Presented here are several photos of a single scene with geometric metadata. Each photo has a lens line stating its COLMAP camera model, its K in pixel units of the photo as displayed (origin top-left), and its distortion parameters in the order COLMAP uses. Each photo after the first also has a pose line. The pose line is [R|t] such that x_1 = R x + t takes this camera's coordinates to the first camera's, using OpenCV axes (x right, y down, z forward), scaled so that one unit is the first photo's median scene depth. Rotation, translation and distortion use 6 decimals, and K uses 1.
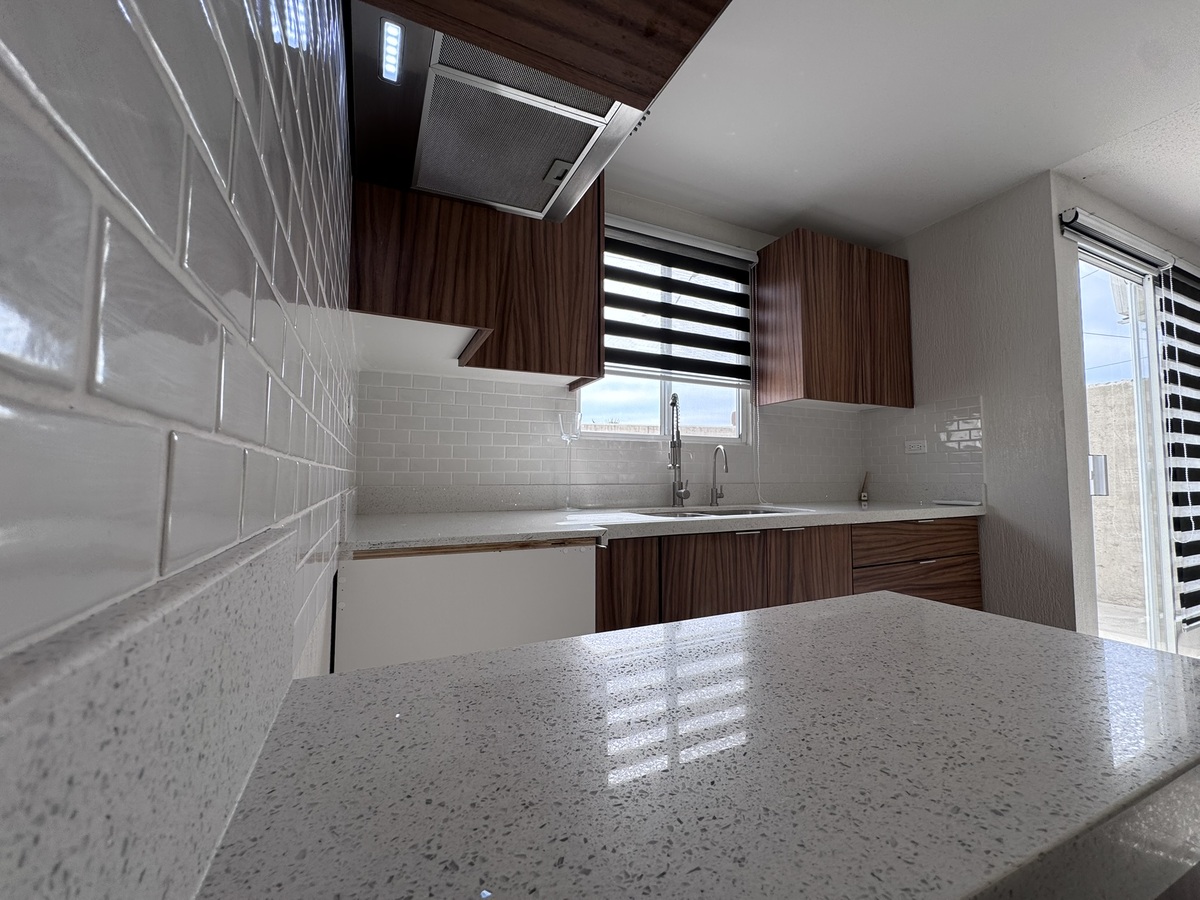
lens RADIAL K [[480.2, 0, 599.0], [0, 480.2, 448.6], [0, 0, 1]] dist [-0.002286, 0.000679]
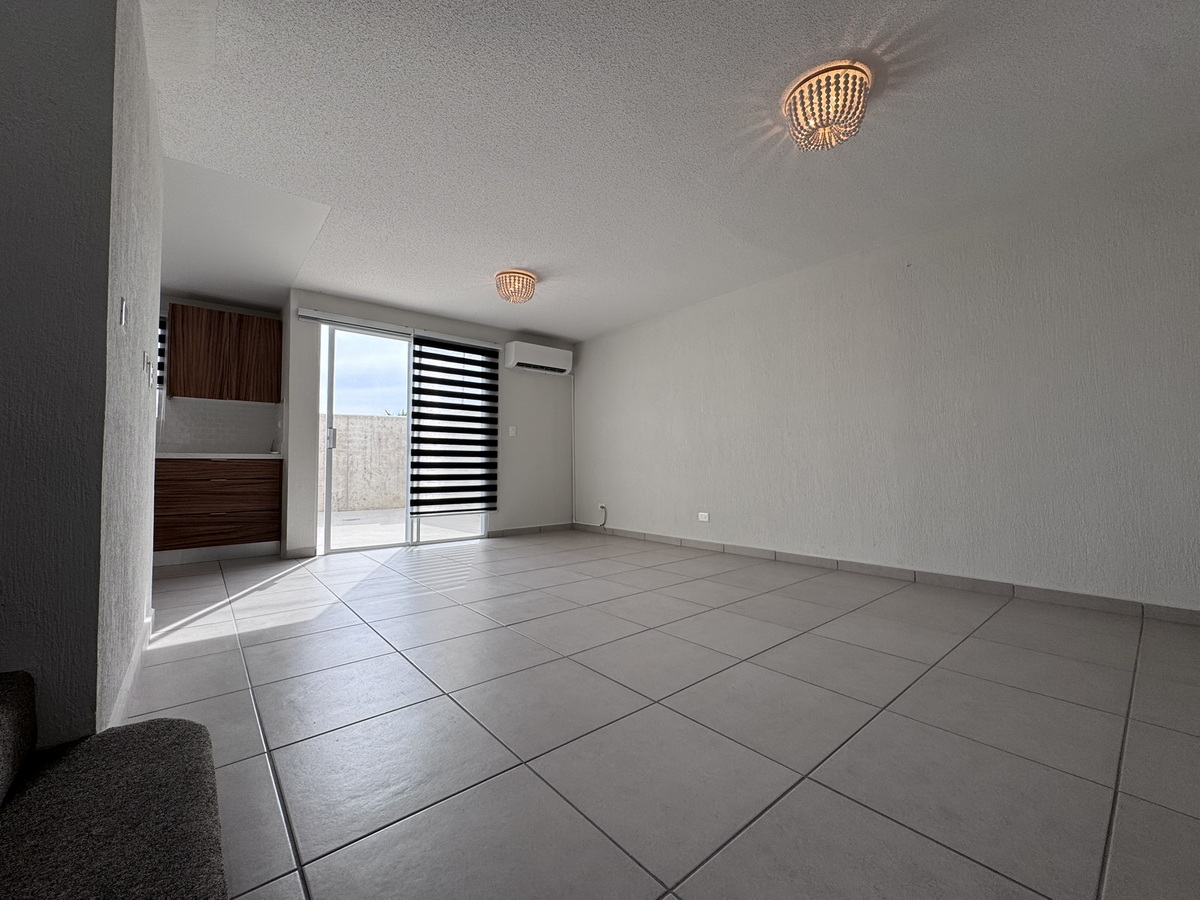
lens RADIAL K [[480.2, 0, 599.0], [0, 480.2, 448.6], [0, 0, 1]] dist [-0.002286, 0.000679]
pose [[0.967015, 0.000759, 0.254719, 1.639905], [-0.004043, 0.999915, 0.012369, 0.072136], [-0.254688, -0.012991, 0.966936, -1.277287]]
